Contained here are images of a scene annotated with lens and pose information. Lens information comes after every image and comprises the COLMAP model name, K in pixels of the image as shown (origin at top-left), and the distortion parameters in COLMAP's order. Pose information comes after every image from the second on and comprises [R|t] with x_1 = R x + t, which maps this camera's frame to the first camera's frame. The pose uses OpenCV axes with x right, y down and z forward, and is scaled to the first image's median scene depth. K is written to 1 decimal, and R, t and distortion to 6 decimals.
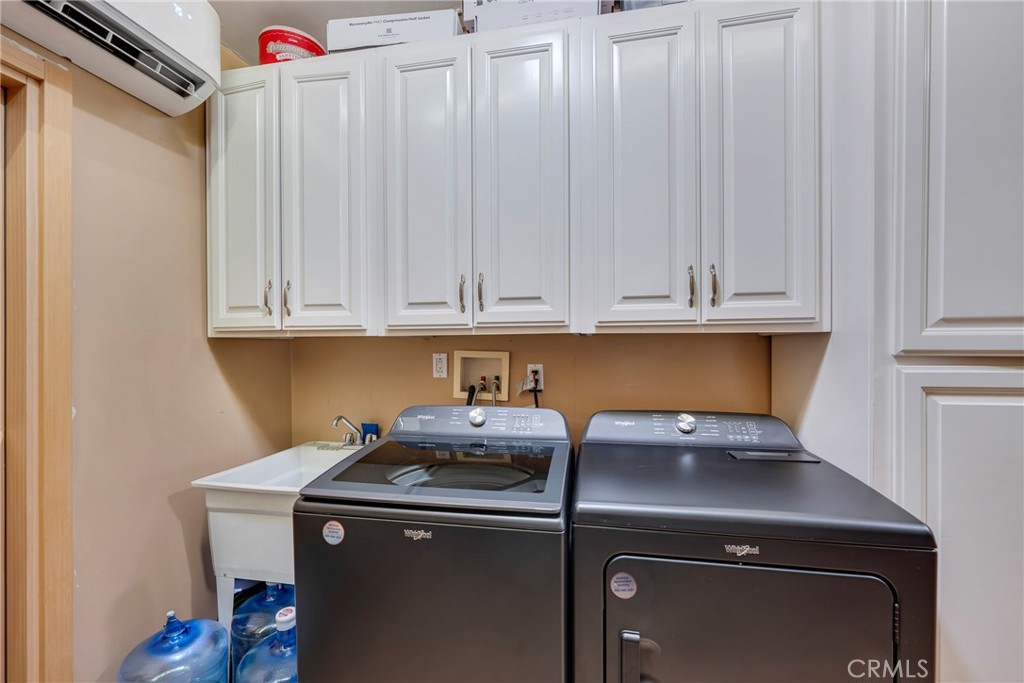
lens RADIAL K [[440.1, 0, 512.0], [0, 440.1, 341.5], [0, 0, 1]] dist [0.000021, -0.000002]
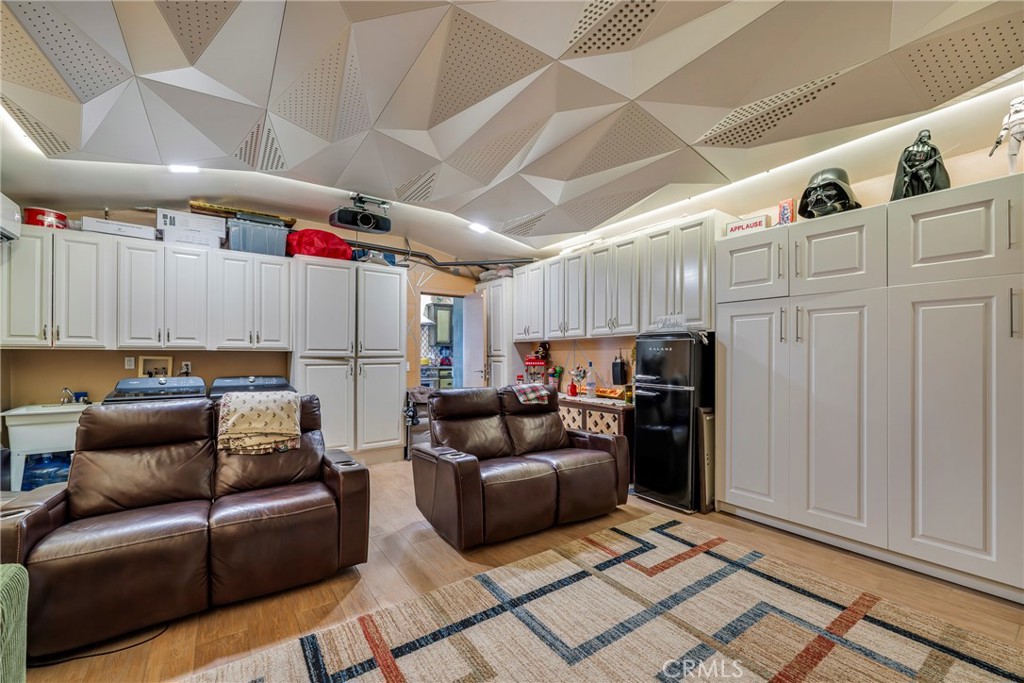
lens RADIAL K [[414.3, 0, 513.1], [0, 414.3, 355.6], [0, 0, 1]] dist [0.000789, -0.000021]
pose [[0.695807, 0.006744, 0.718197, -0.413124], [-0.012422, 0.999919, 0.002646, -0.013793], [-0.718121, -0.010762, 0.695835, -2.305691]]
